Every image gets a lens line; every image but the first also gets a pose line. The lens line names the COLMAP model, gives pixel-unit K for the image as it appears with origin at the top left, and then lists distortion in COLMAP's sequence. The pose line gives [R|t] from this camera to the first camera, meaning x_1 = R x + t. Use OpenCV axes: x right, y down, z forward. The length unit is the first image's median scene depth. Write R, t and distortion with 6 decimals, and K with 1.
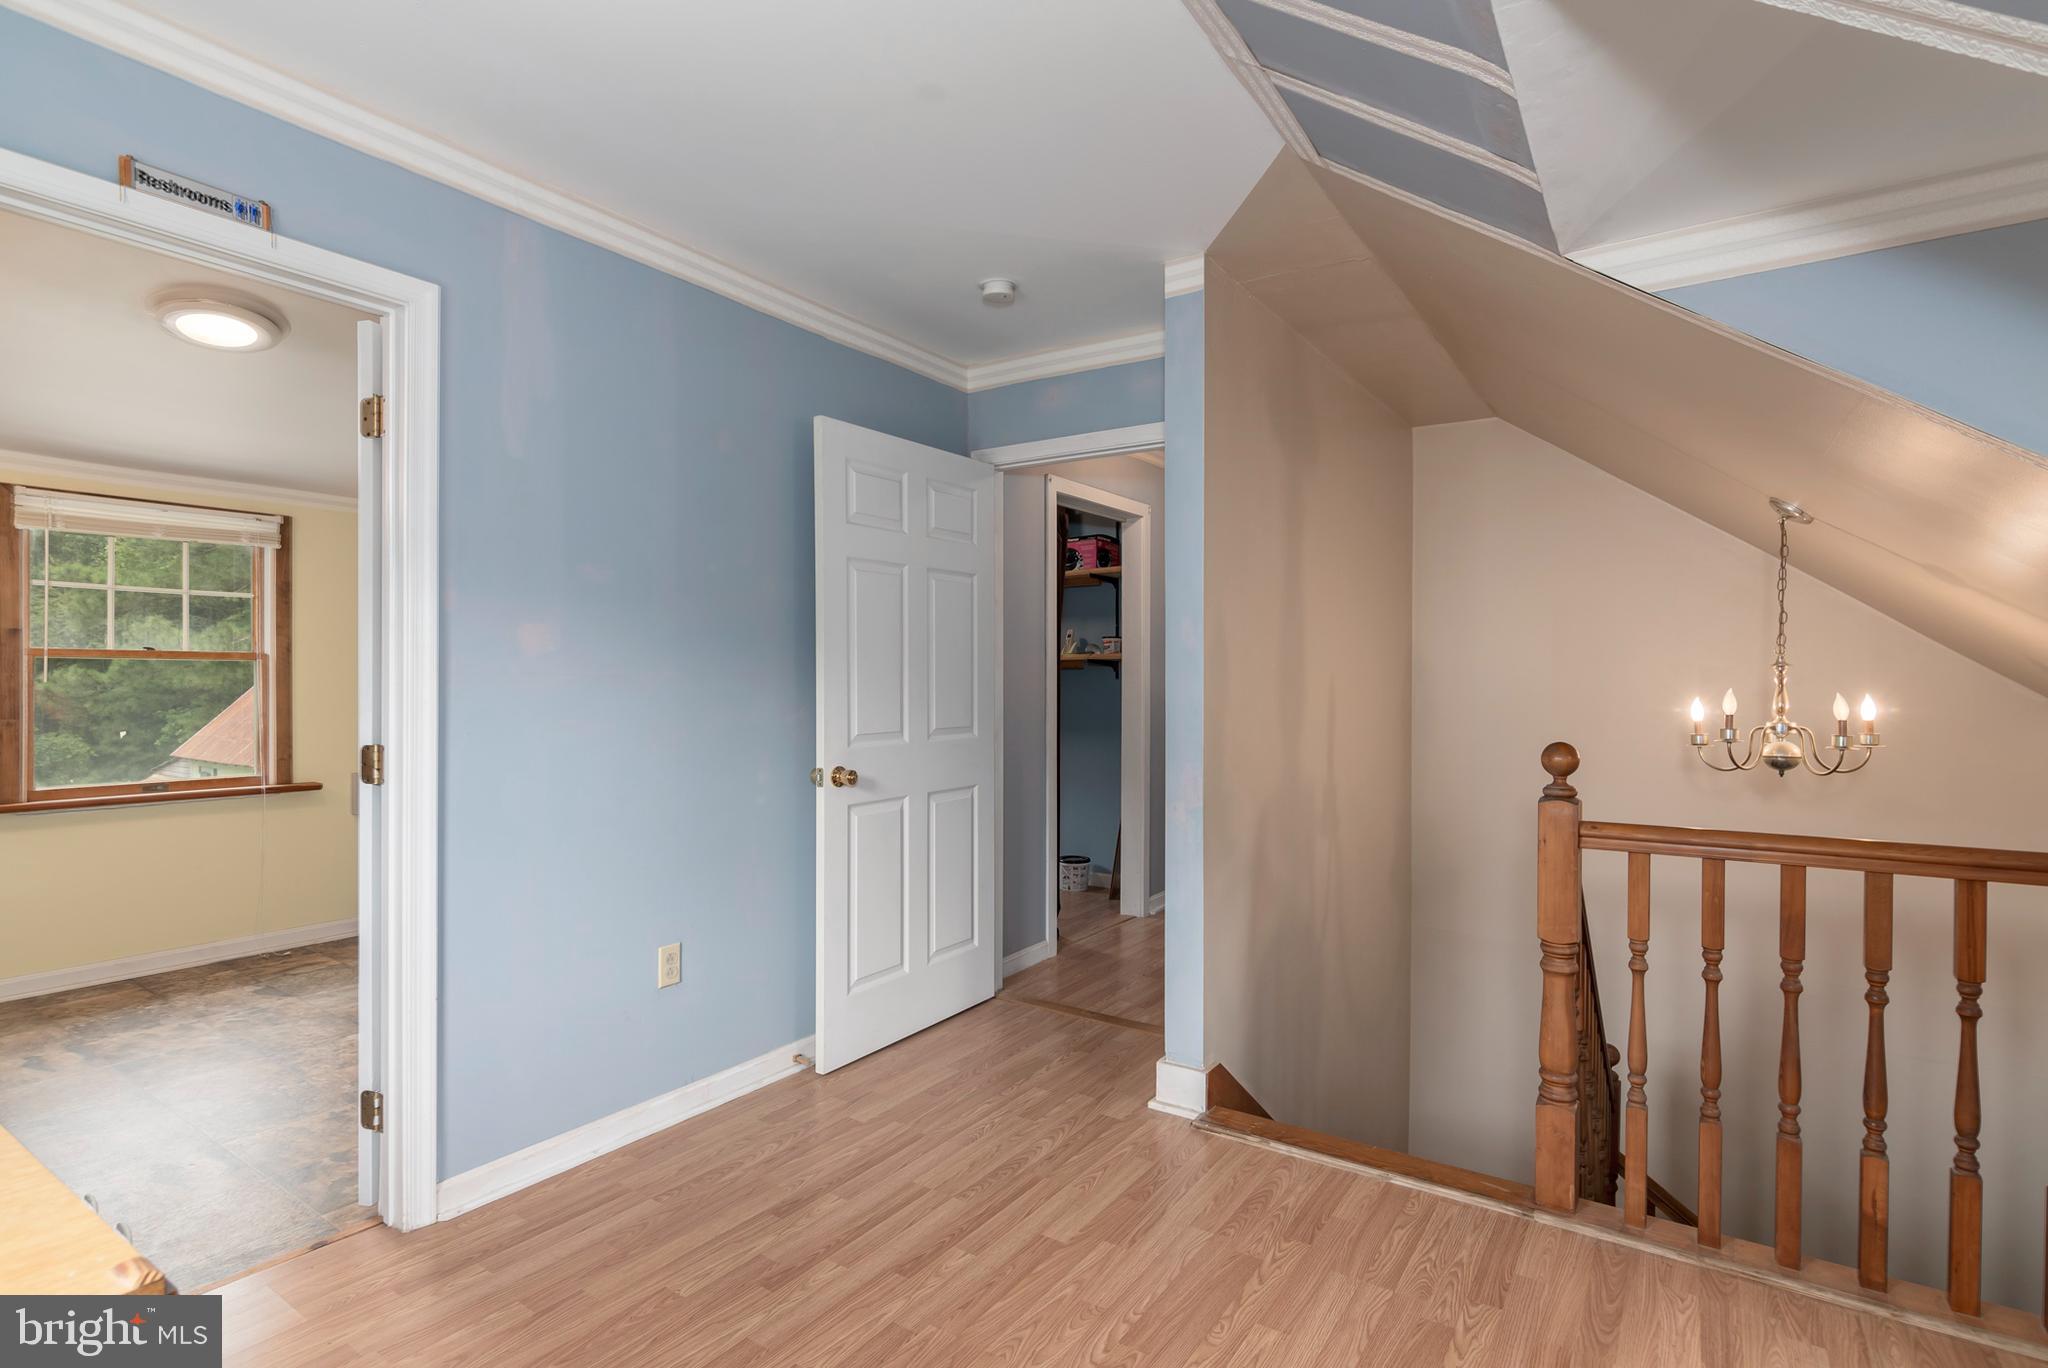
lens RADIAL K [[996.2, 0, 1023.6], [0, 996.2, 677.9], [0, 0, 1]] dist [0.001094, -0.002499]
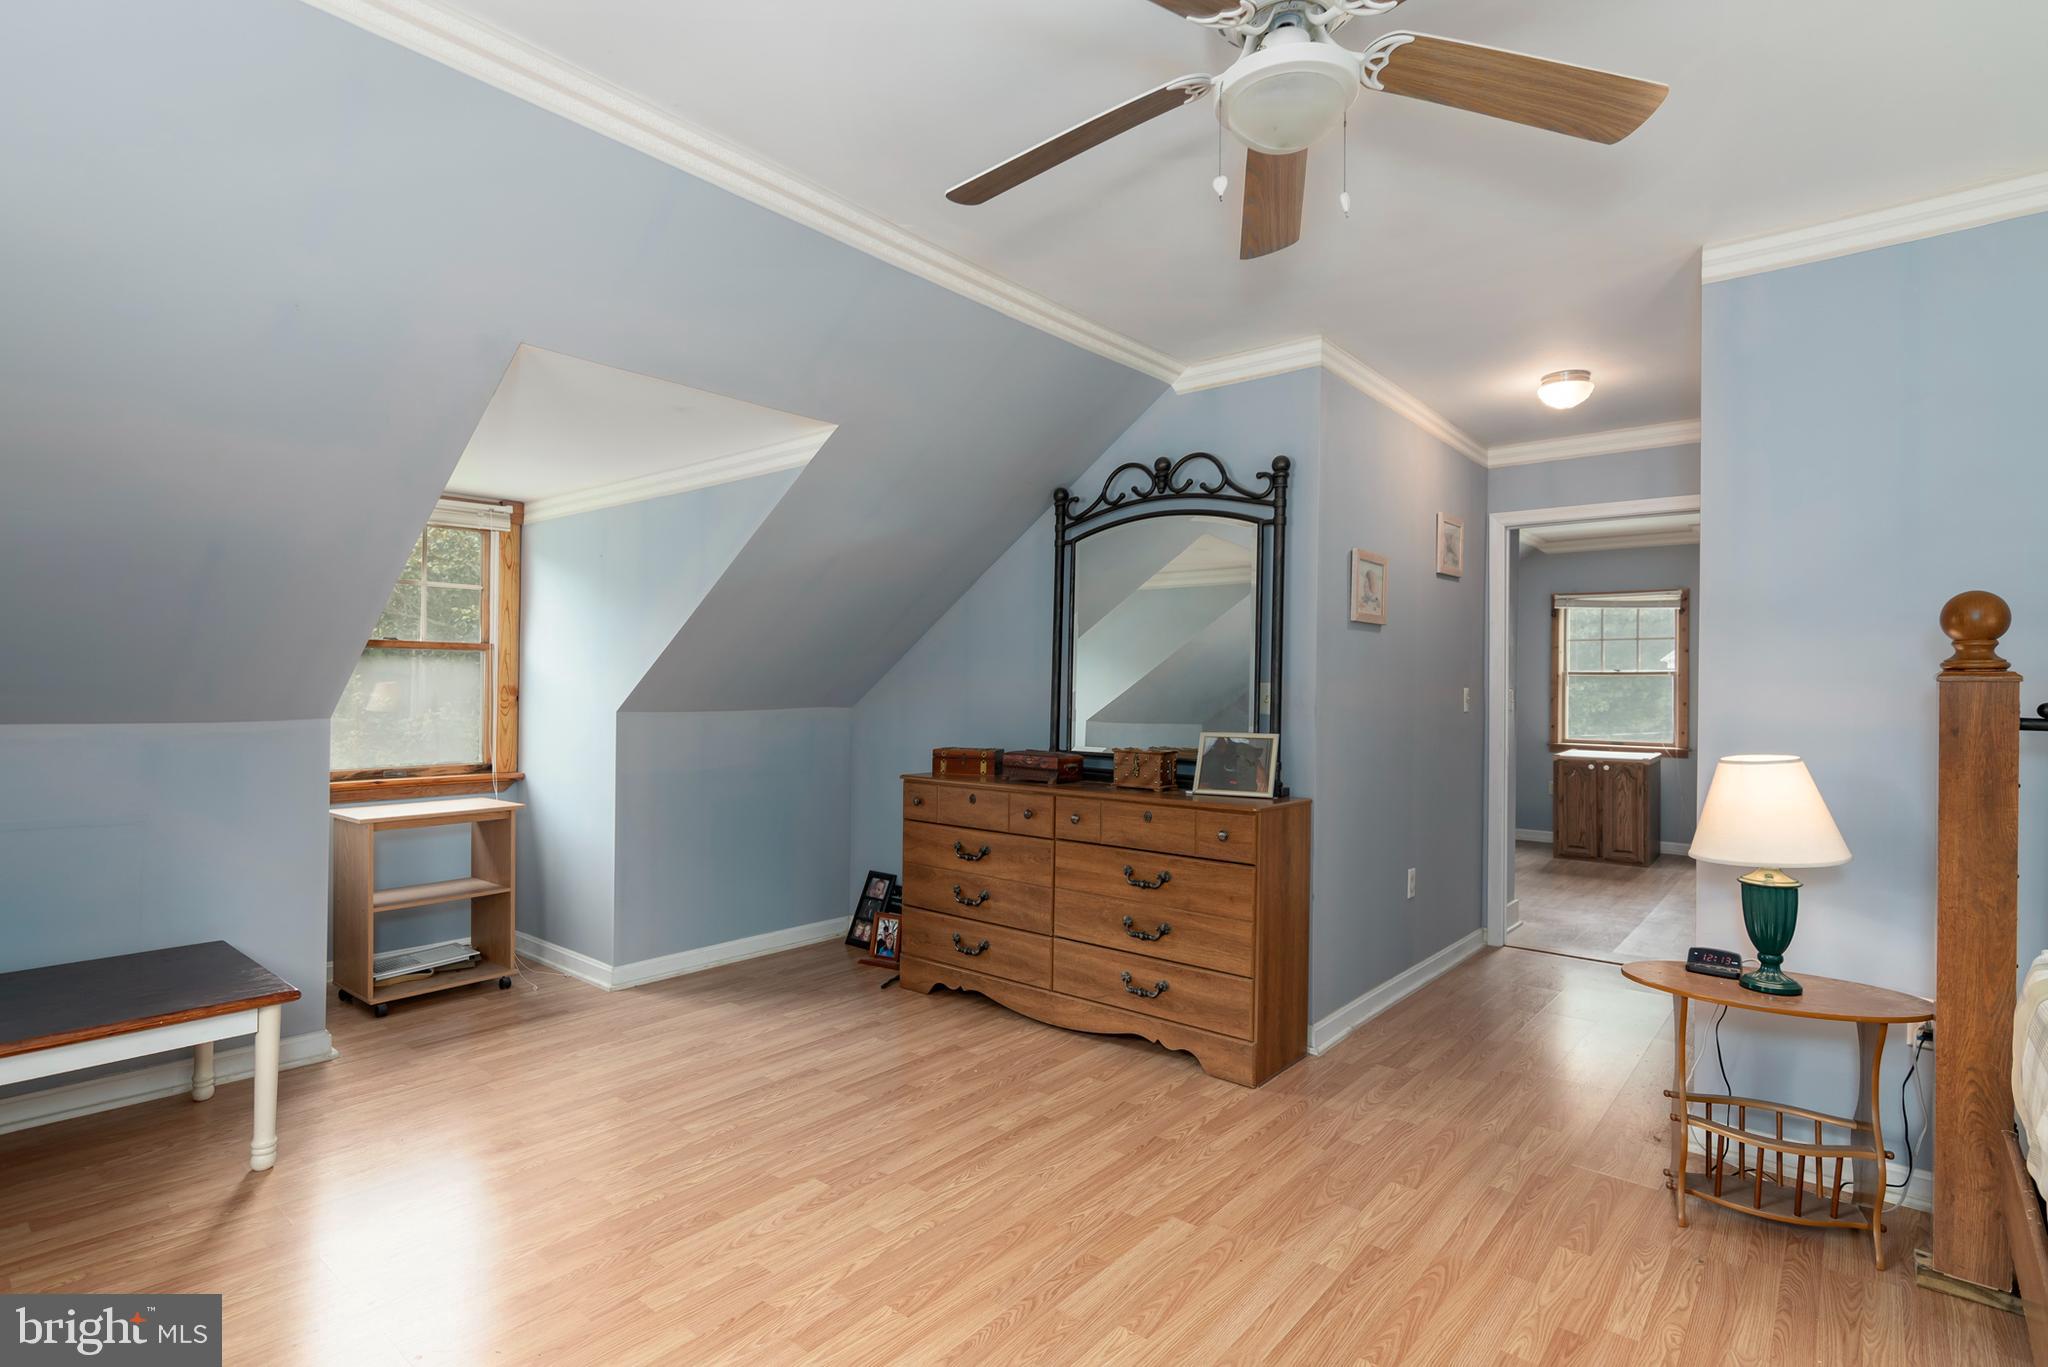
lens RADIAL K [[996.2, 0, 1027.5], [0, 996.2, 684.3], [0, 0, 1]] dist [0.001094, -0.002499]
pose [[-0.994077, -0.001577, 0.108663, 0.081390], [-0.001630, 0.999999, -0.000399, -0.000823], [-0.108662, -0.000573, -0.994079, 2.085365]]
